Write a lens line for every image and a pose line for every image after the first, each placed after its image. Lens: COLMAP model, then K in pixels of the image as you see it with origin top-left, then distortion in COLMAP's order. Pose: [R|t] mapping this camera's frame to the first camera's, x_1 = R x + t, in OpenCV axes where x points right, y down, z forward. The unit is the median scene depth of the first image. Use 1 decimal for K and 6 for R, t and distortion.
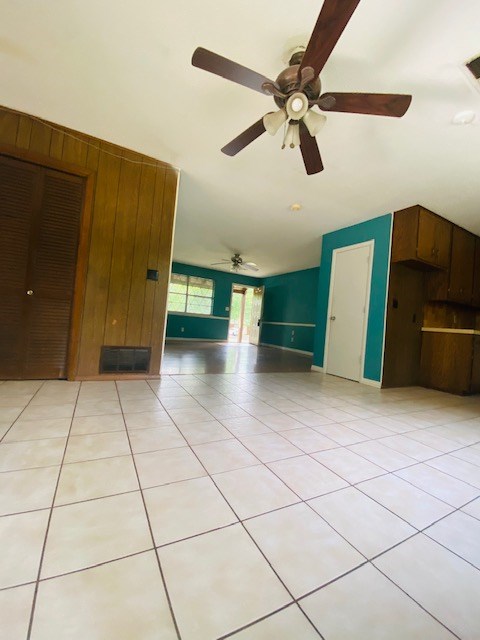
lens RADIAL K [[262.1, 0, 239.5], [0, 262.1, 319.4], [0, 0, 1]] dist [-0.002257, -0.000096]
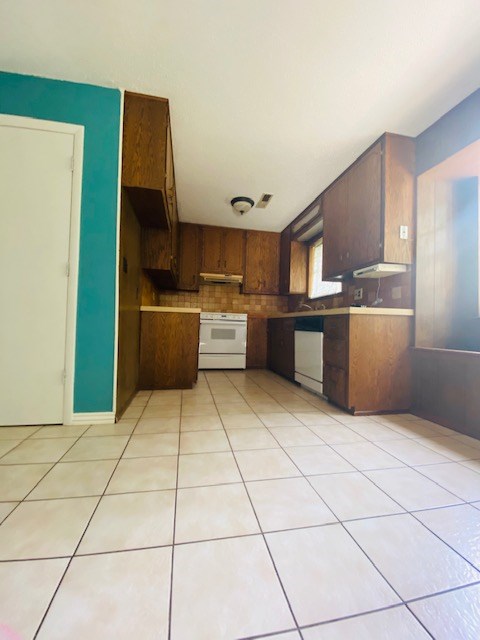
lens RADIAL K [[262.1, 0, 238.9], [0, 262.1, 319.4], [0, 0, 1]] dist [-0.002257, -0.000096]
pose [[0.294541, -0.061338, 0.953668, 0.113518], [-0.021376, 0.997265, 0.070744, 0.011394], [-0.955400, -0.041223, 0.292424, 0.569619]]
